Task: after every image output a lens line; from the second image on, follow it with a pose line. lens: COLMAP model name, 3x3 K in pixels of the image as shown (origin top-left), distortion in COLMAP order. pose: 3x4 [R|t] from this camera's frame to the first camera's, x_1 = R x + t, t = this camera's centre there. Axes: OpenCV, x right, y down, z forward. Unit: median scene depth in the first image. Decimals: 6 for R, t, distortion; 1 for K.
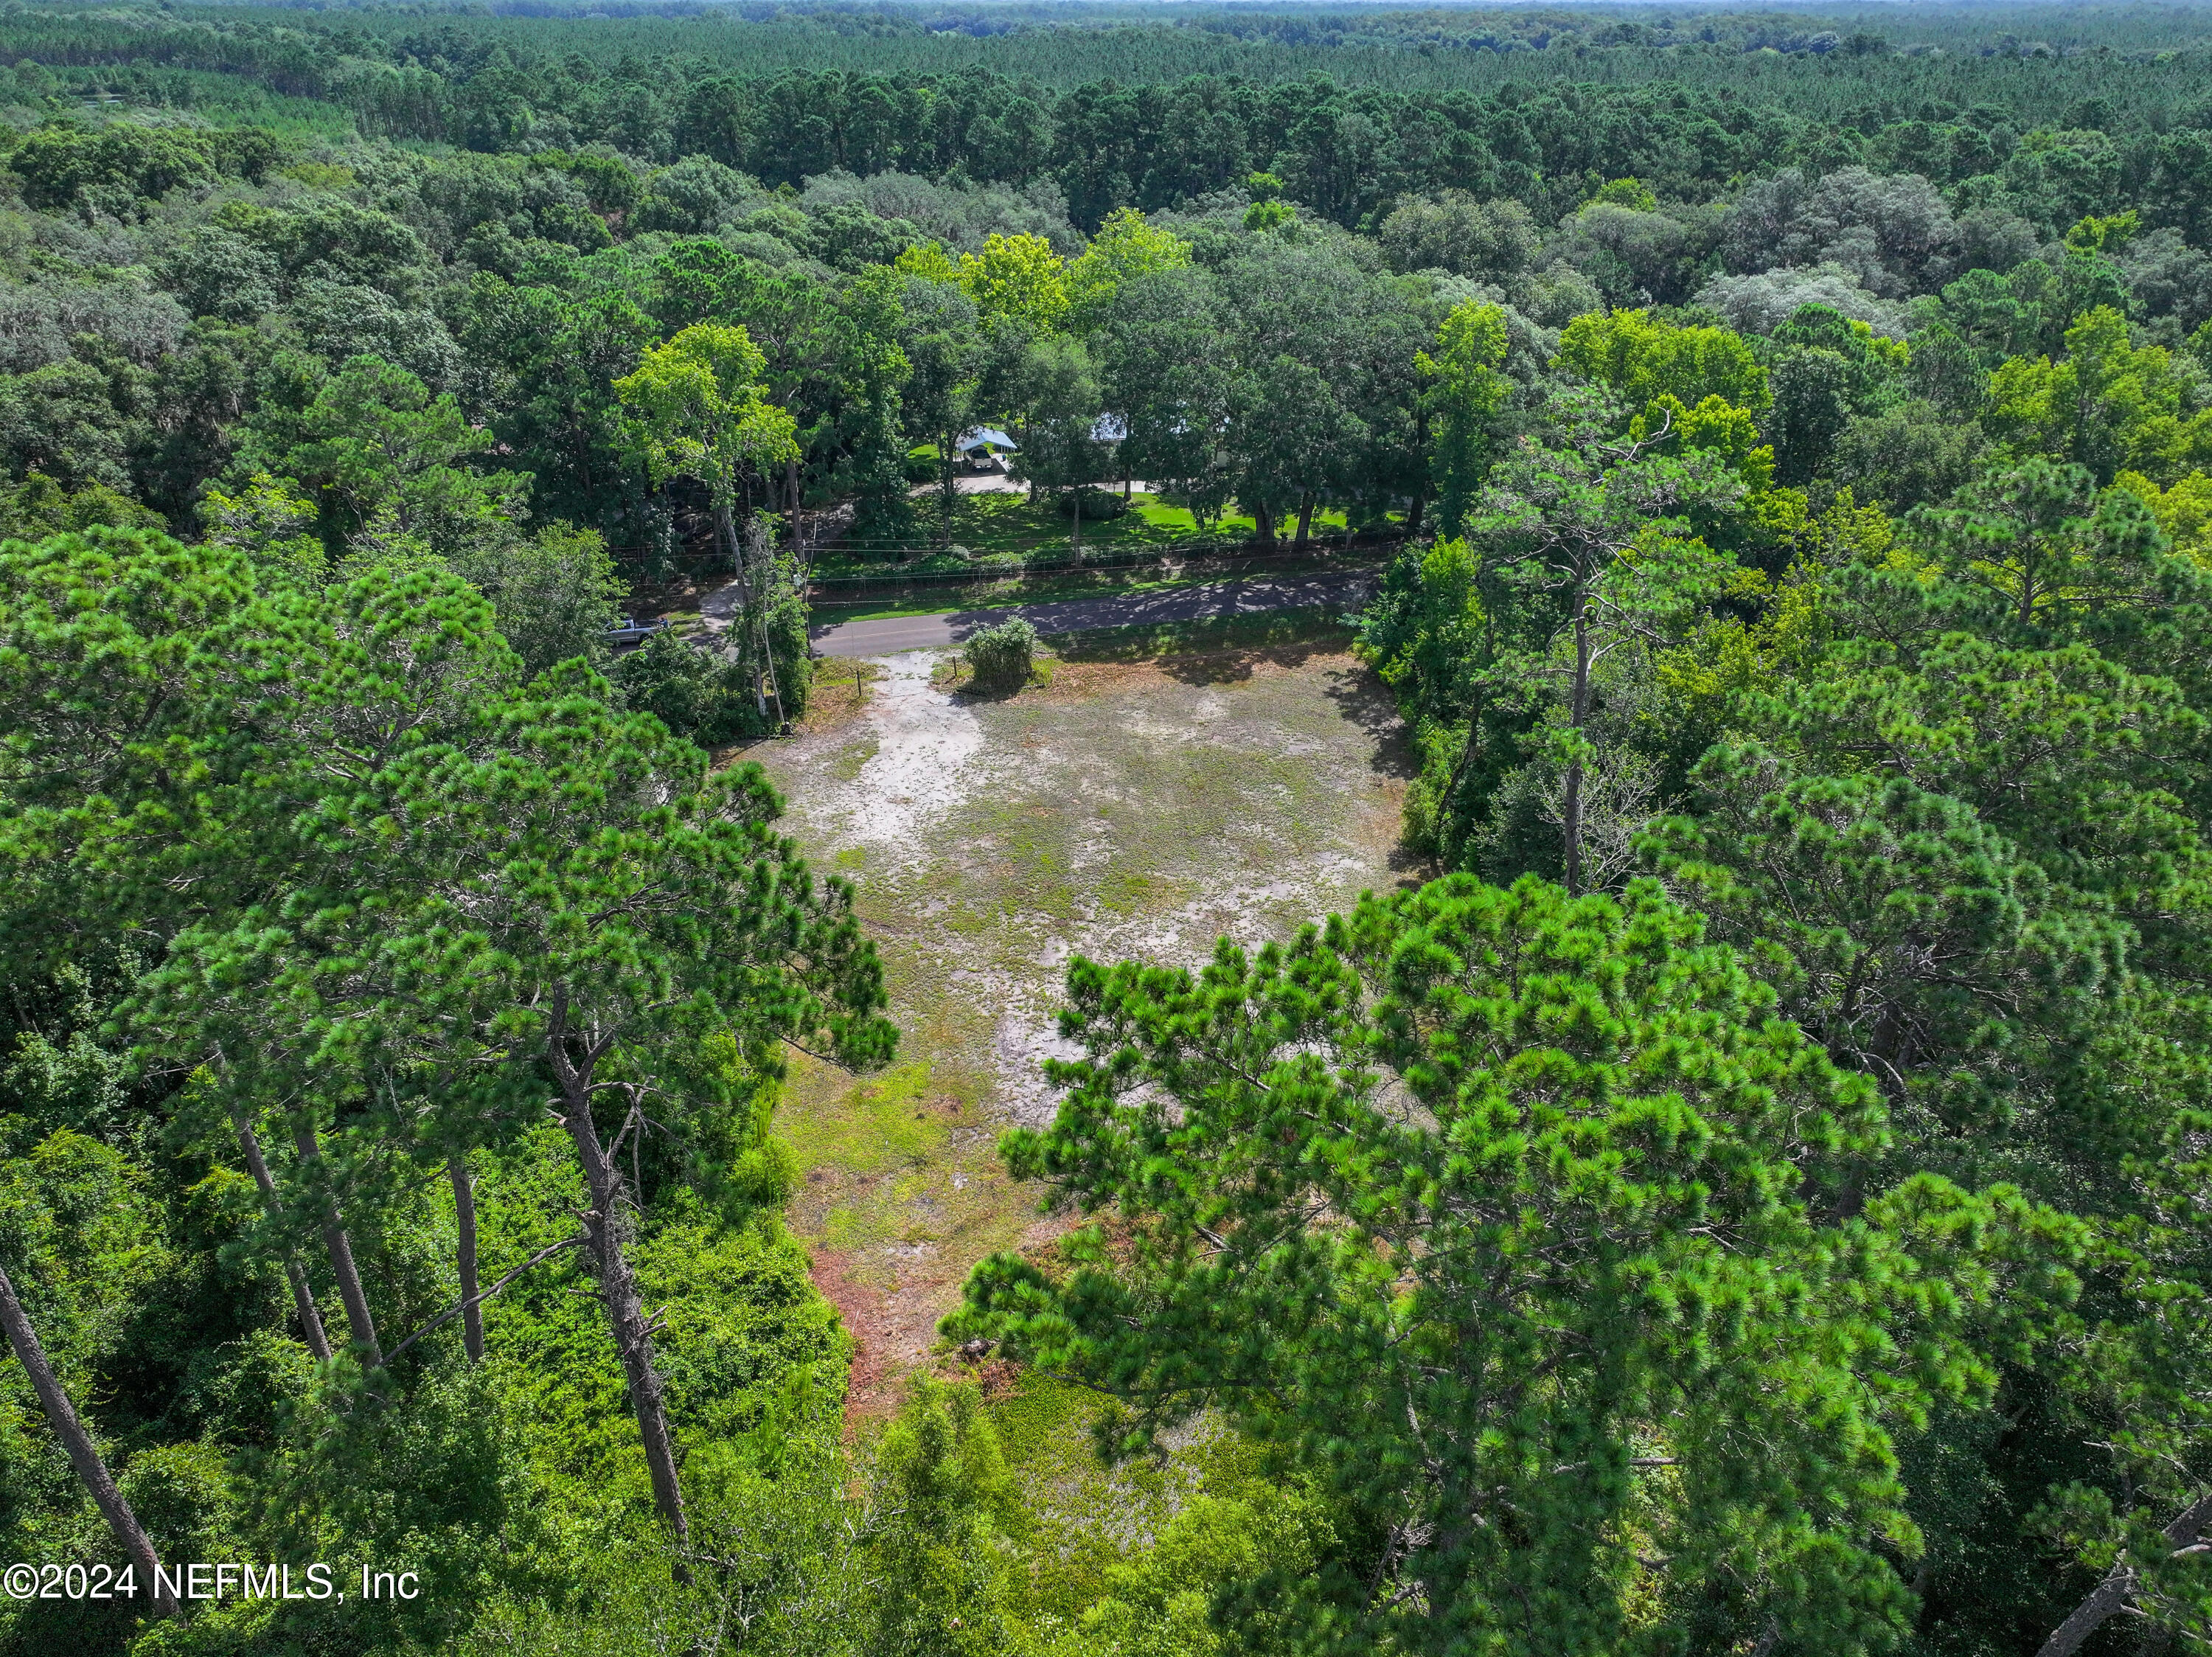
lens RADIAL K [[1583.4, 0, 1106.0], [0, 1583.4, 828.5], [0, 0, 1]] dist [-0.009333, 0.026474]
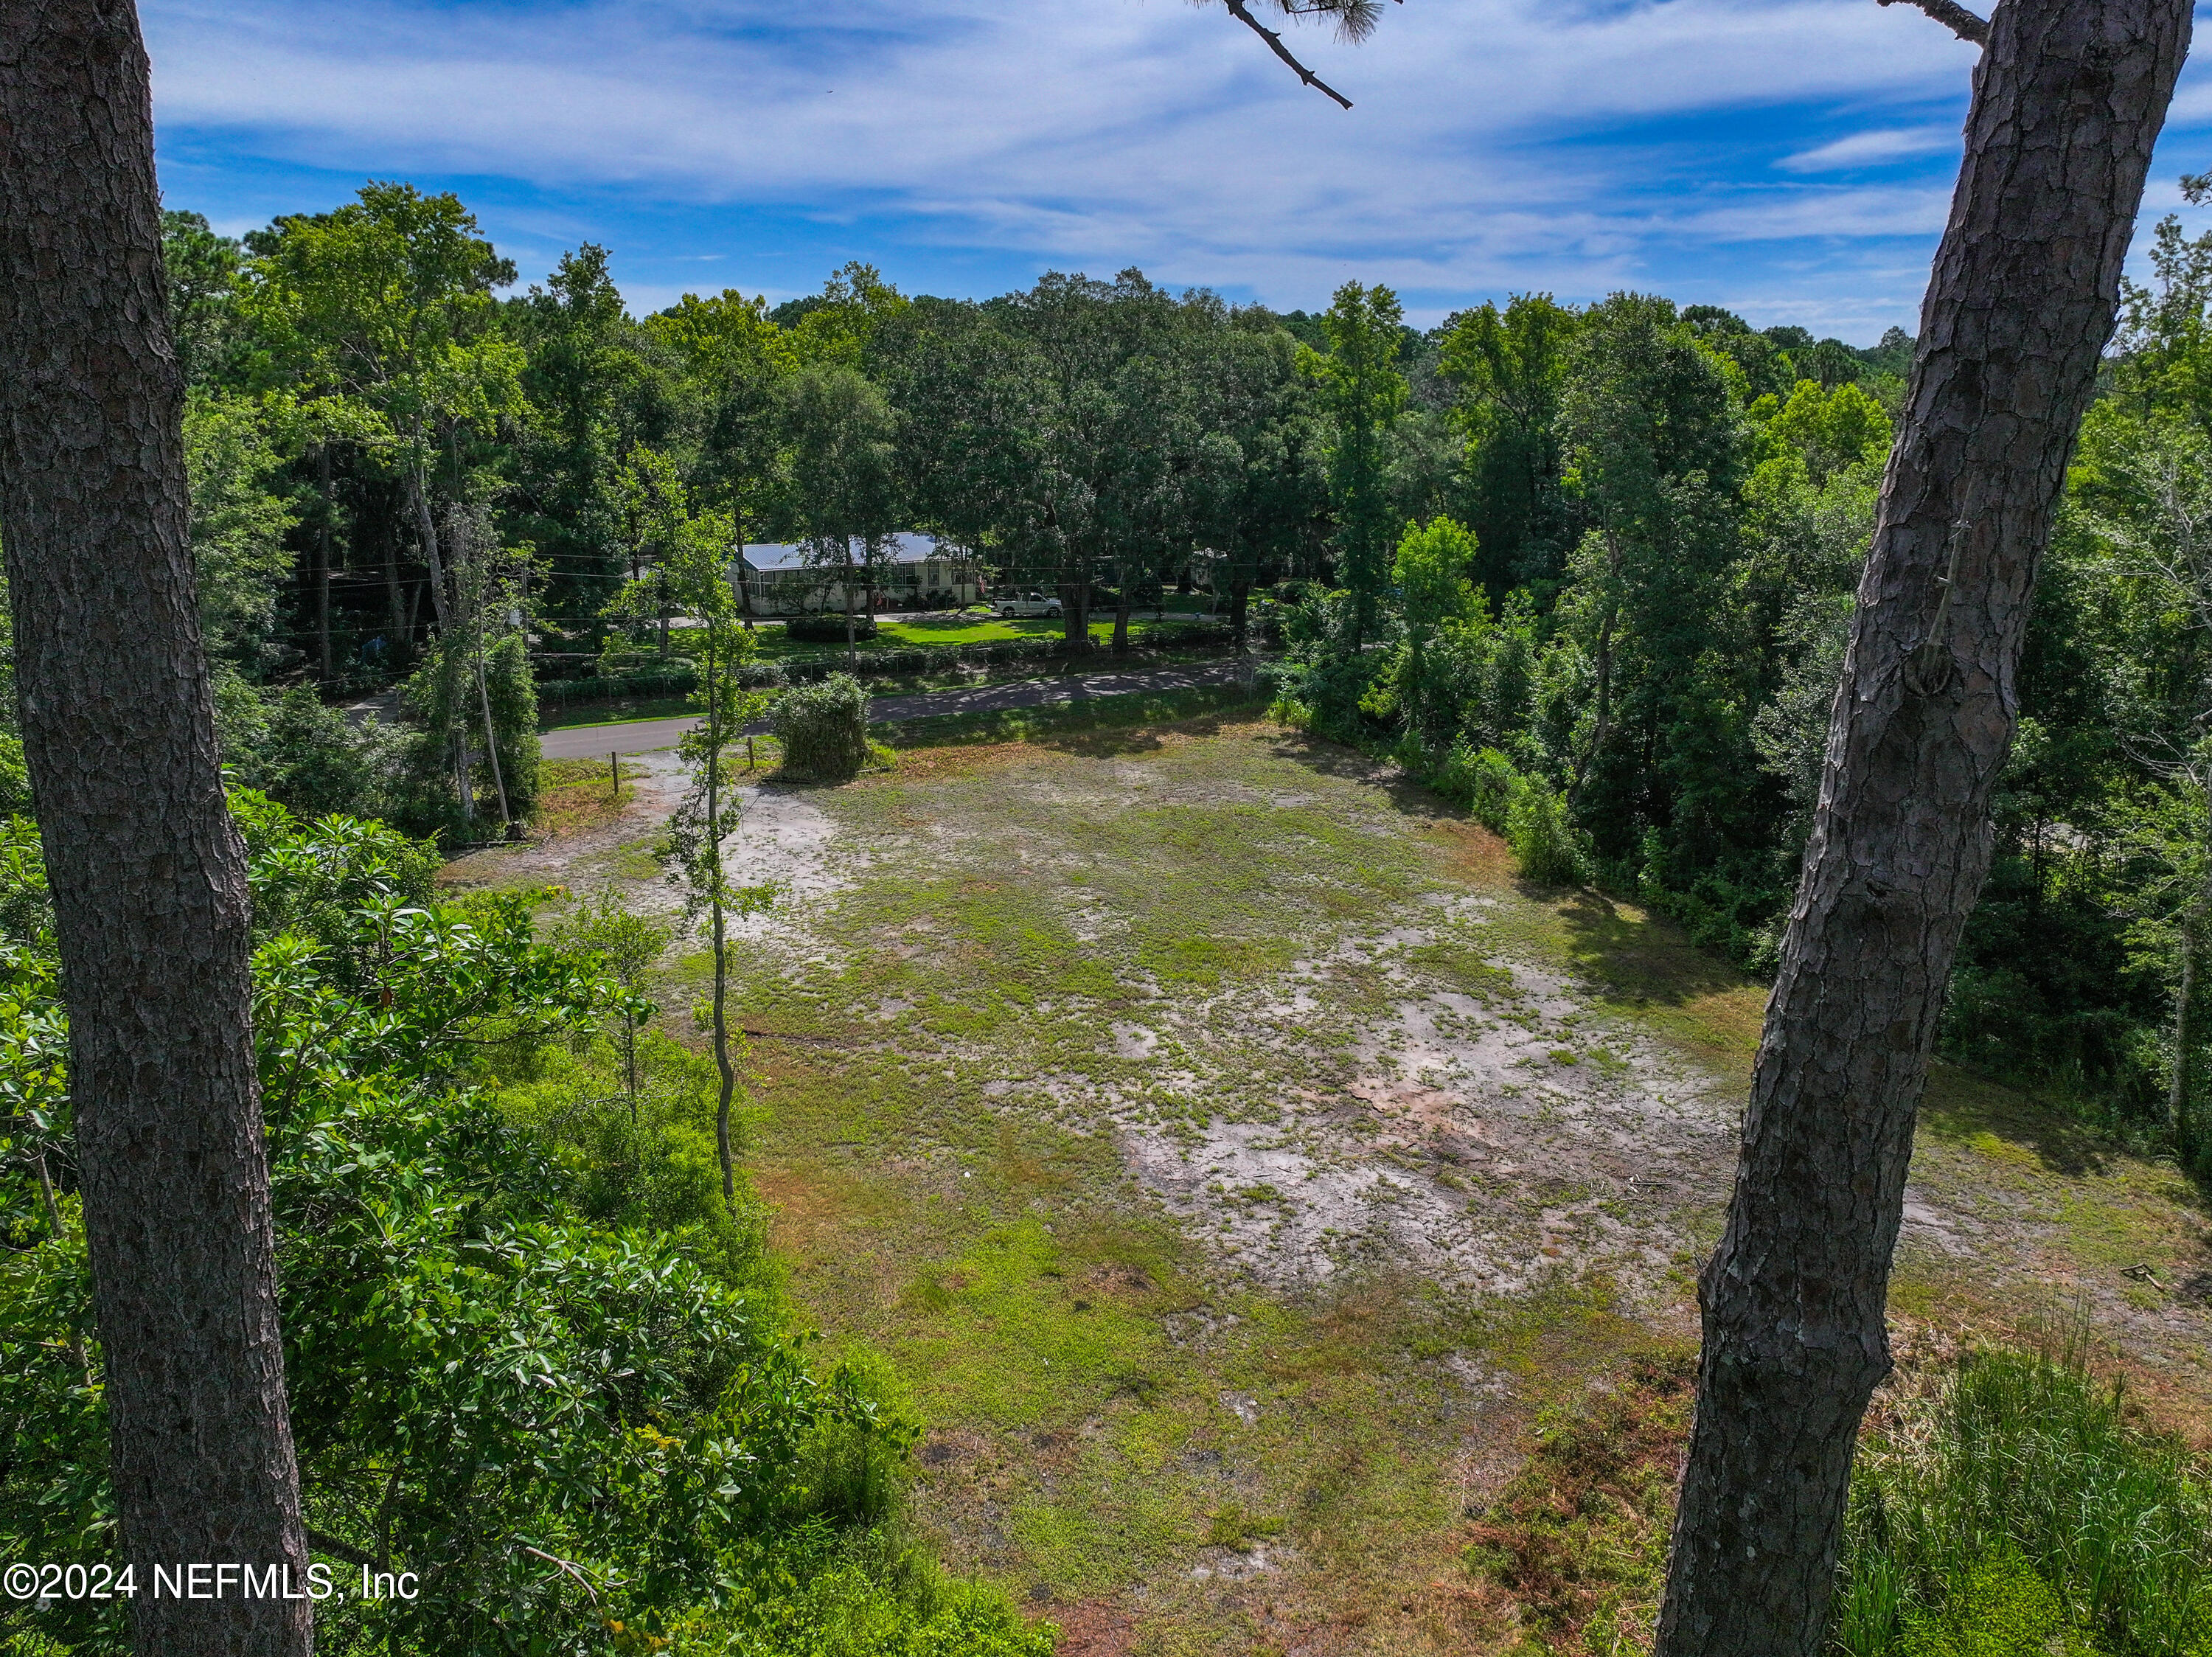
lens RADIAL K [[1654.5, 0, 1106.0], [0, 1654.5, 828.5], [0, 0, 1]] dist [-0.041539, 0.000862]
pose [[0.956549, -0.073429, 0.282173, -0.153915], [0.133290, 0.970851, -0.199203, 0.090431], [-0.259321, 0.228158, 0.938454, 0.314788]]
